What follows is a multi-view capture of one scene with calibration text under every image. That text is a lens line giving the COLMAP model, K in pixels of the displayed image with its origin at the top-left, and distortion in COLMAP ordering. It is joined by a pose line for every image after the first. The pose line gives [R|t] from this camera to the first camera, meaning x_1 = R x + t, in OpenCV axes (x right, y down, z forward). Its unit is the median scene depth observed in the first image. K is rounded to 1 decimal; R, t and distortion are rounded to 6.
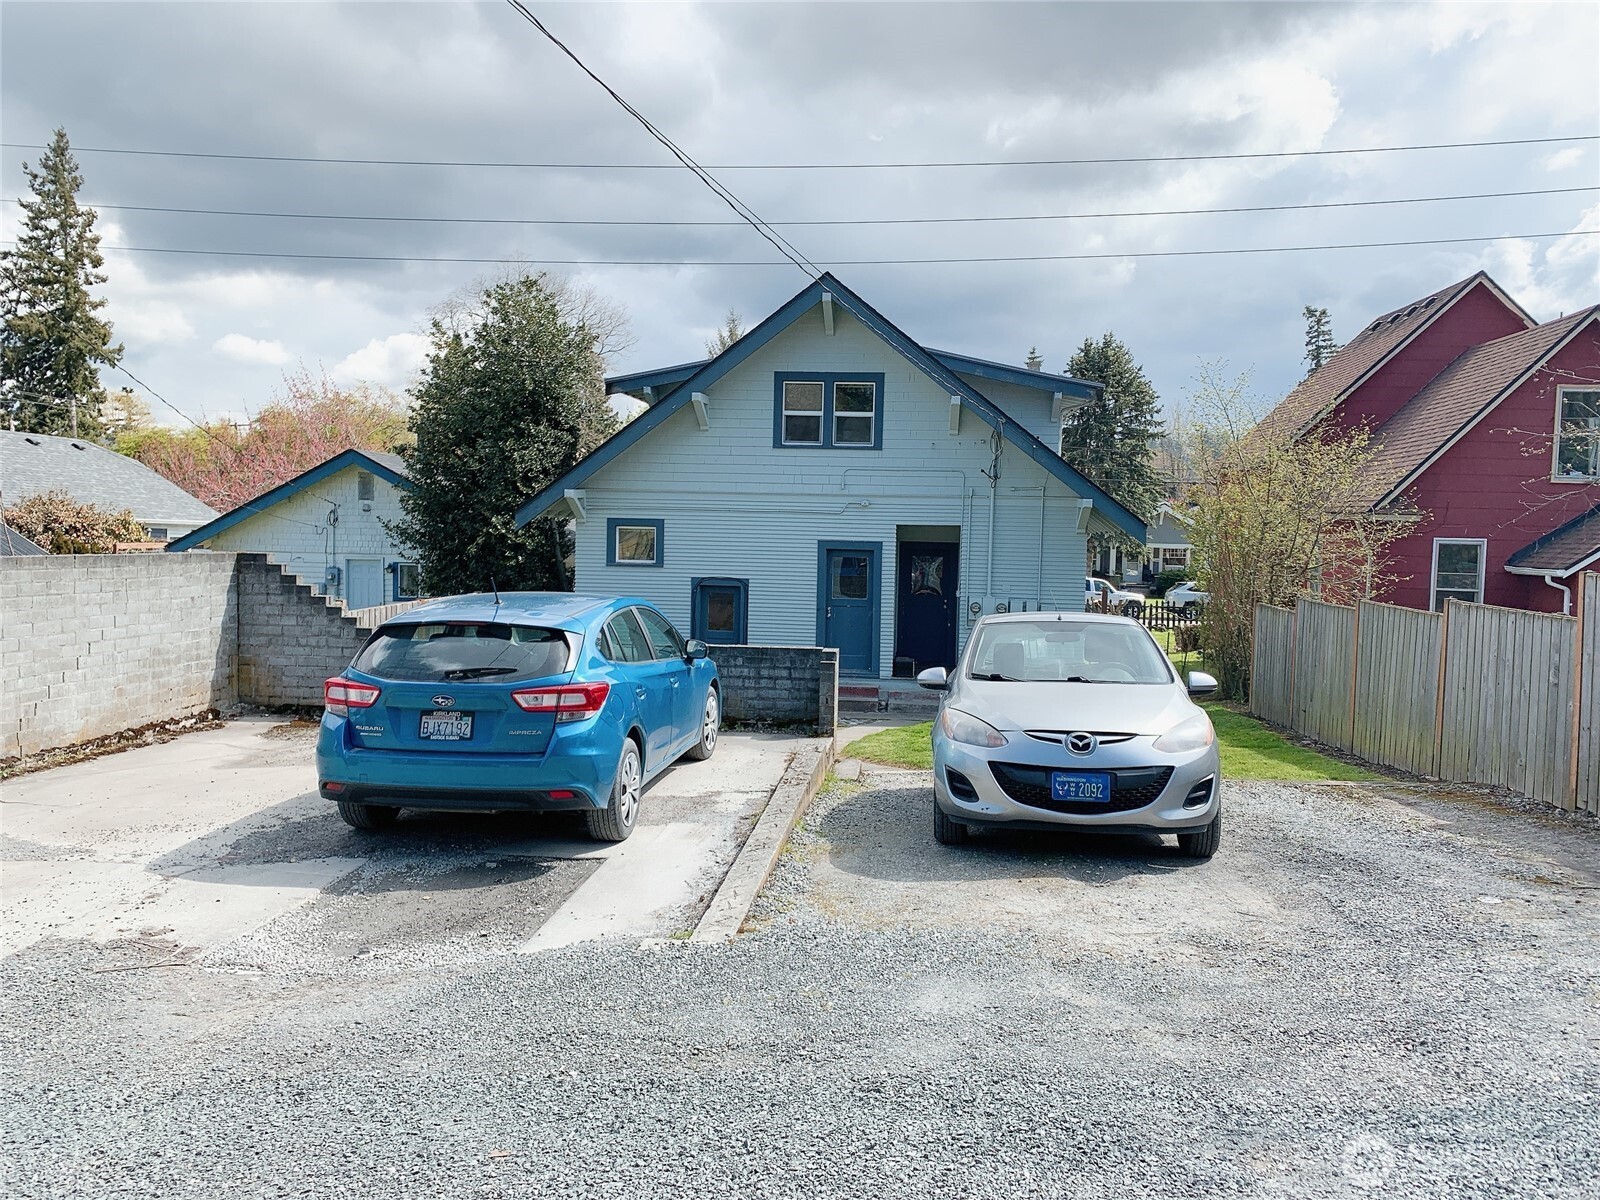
lens RADIAL K [[1223.6, 0, 796.5], [0, 1223.6, 604.9], [0, 0, 1]] dist [0.031082, -0.041887]
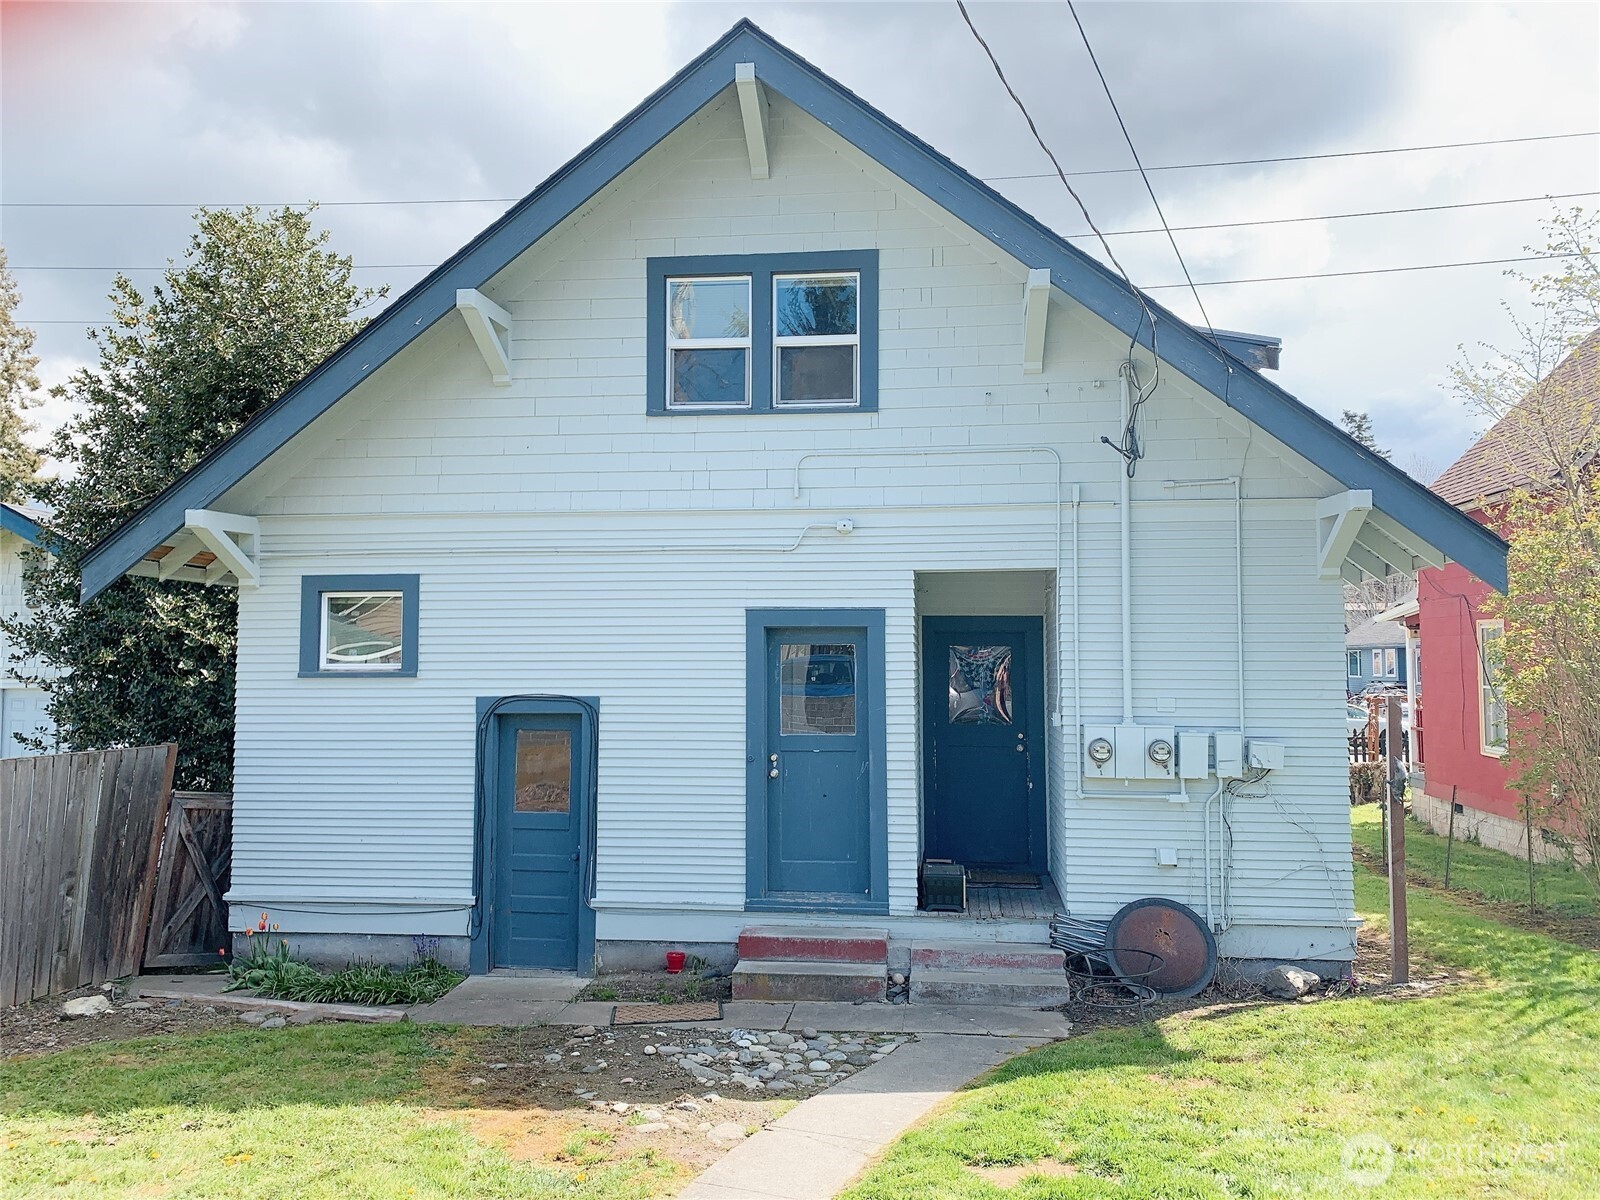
lens RADIAL K [[1223.6, 0, 799.4], [0, 1223.6, 590.7], [0, 0, 1]] dist [0.031082, -0.041887]
pose [[0.999630, -0.024184, -0.012485, 0.043639], [0.022462, 0.992112, -0.123326, -0.002537], [0.015369, 0.123000, 0.992288, 0.542628]]
